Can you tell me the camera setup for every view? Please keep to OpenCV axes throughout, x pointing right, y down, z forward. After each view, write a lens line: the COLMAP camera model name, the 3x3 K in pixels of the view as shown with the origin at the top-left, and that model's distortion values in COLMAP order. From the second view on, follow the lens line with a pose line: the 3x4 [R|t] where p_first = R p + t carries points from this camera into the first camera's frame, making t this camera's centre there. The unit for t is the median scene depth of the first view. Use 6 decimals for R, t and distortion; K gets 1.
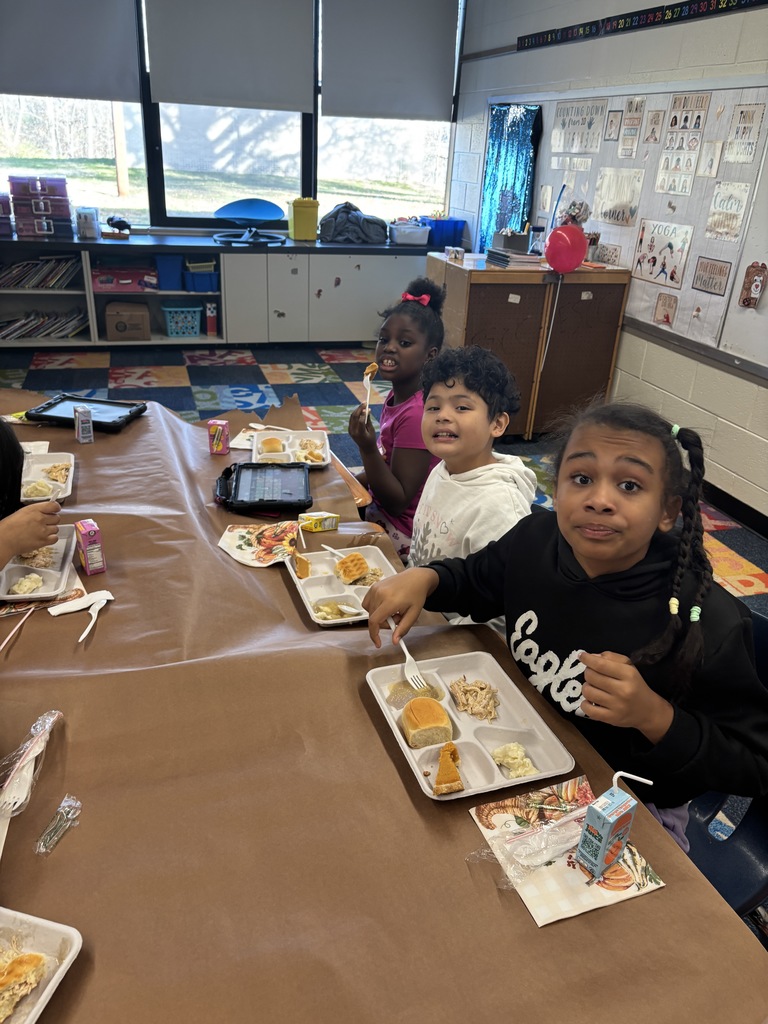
lens RADIAL K [[775.4, 0, 385.0], [0, 775.4, 516.1], [0, 0, 1]] dist [0.003938, -0.022945]
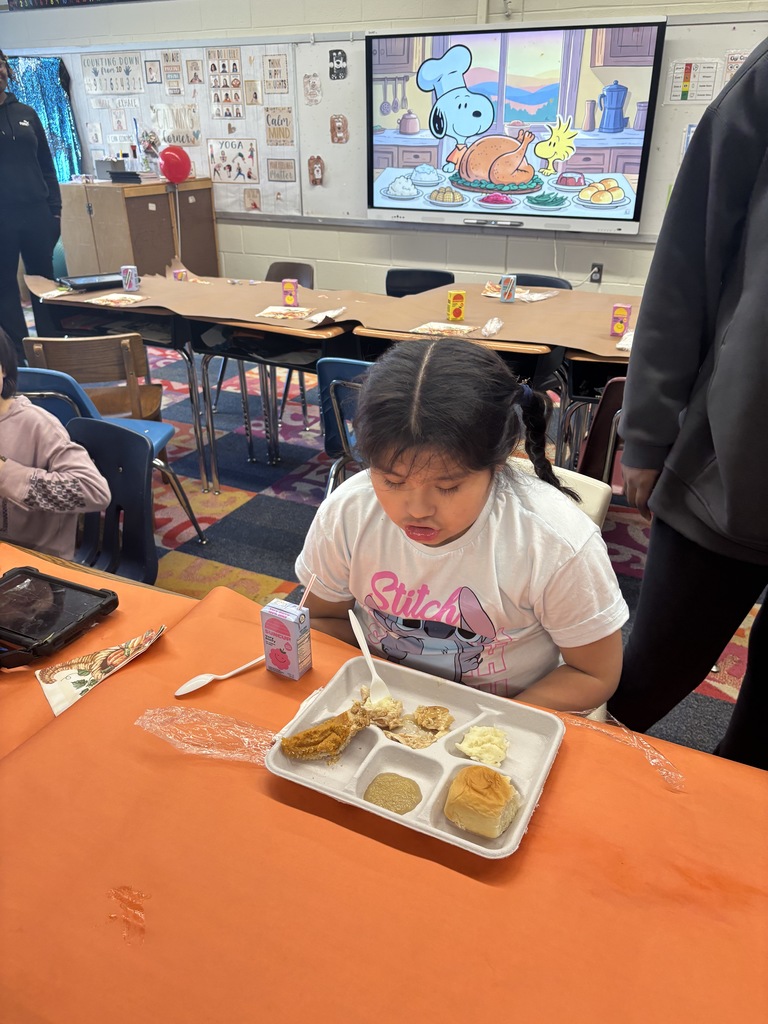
lens RADIAL K [[775.4, 0, 383.6], [0, 775.4, 511.9], [0, 0, 1]] dist [0.003938, -0.022945]
pose [[0.697123, -0.369976, 0.614115, -0.580813], [0.337666, 0.925046, 0.173990, 0.108210], [-0.632457, 0.086073, 0.769798, -0.232148]]
